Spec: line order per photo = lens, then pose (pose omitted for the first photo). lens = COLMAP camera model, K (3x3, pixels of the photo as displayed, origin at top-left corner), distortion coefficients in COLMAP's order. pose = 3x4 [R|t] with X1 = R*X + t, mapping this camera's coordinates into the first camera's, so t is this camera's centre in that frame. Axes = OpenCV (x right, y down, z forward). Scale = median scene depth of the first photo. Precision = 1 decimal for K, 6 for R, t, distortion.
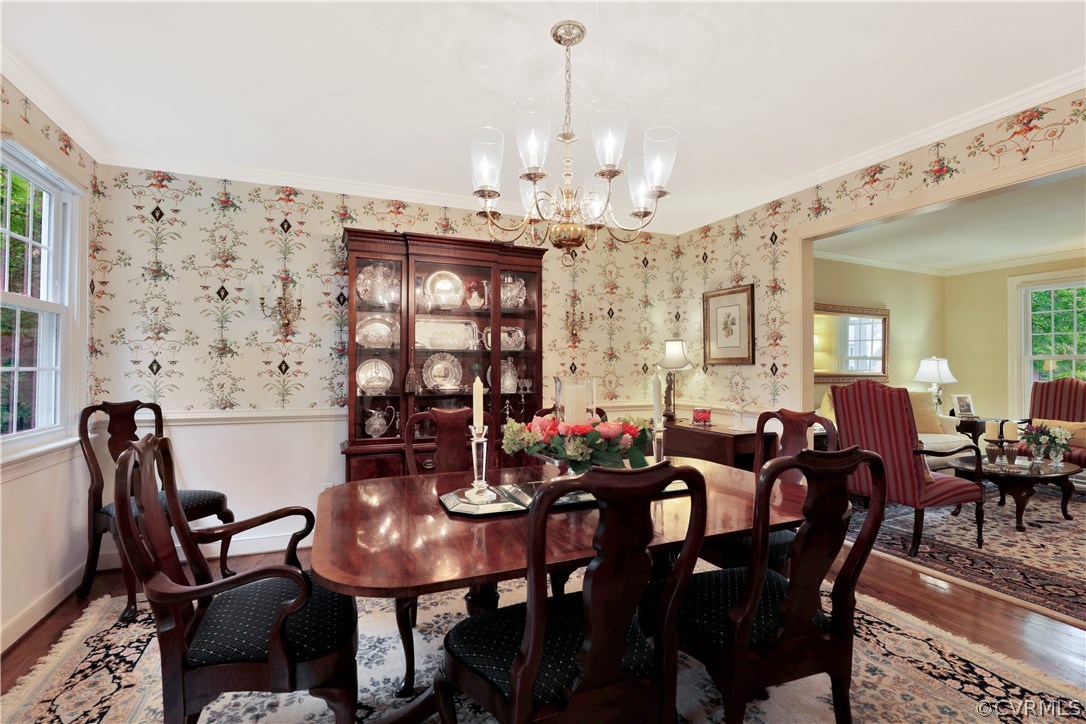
lens RADIAL K [[495.2, 0, 541.9], [0, 495.2, 357.6], [0, 0, 1]] dist [-0.027136, 0.003122]
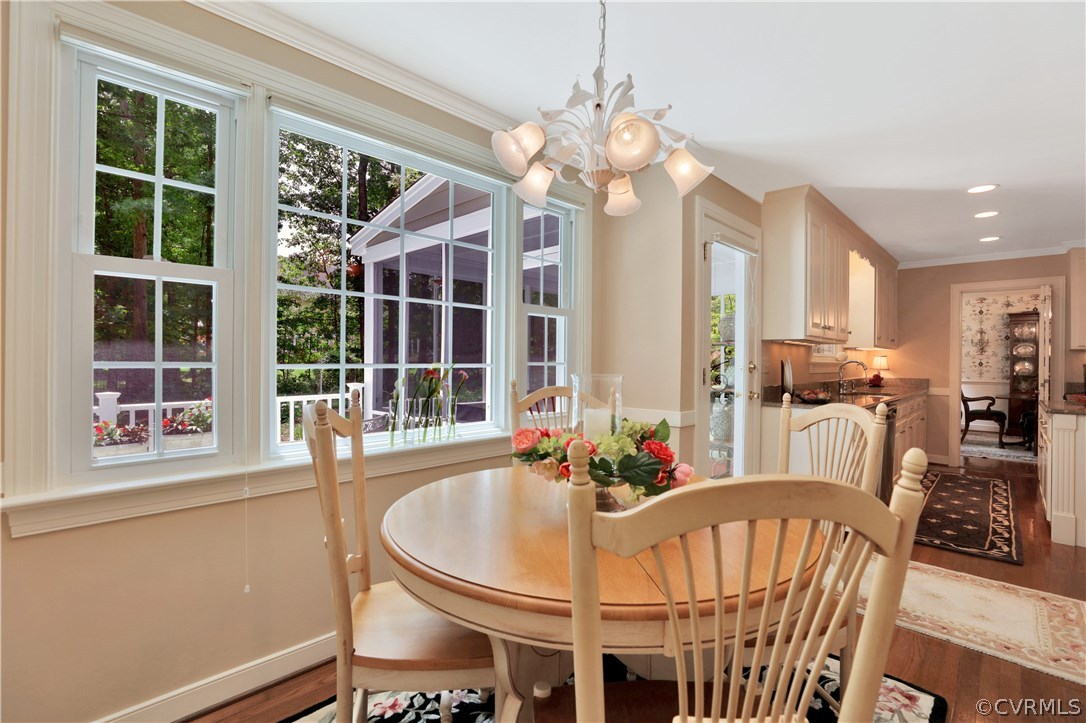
lens RADIAL K [[495.2, 0, 534.0], [0, 495.2, 361.9], [0, 0, 1]] dist [-0.027136, 0.003122]
pose [[0.382046, -0.002409, -0.924140, 0.989083], [0.000638, 0.999997, -0.002343, 0.011592], [0.924143, 0.000305, 0.382046, -2.260365]]
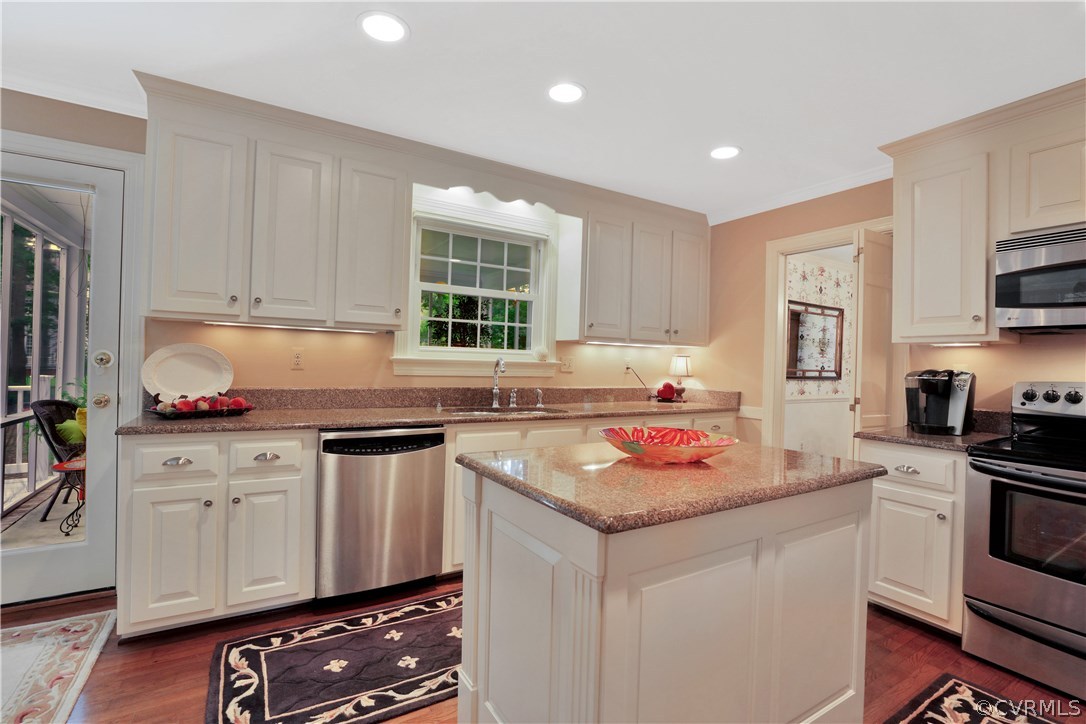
lens RADIAL K [[495.2, 0, 542.5], [0, 495.2, 364.0], [0, 0, 1]] dist [-0.027136, 0.003122]
pose [[0.139387, -0.005615, -0.990222, 0.974130], [-0.021215, 0.999737, -0.008655, 0.025301], [0.990011, 0.022214, 0.139231, -0.830125]]
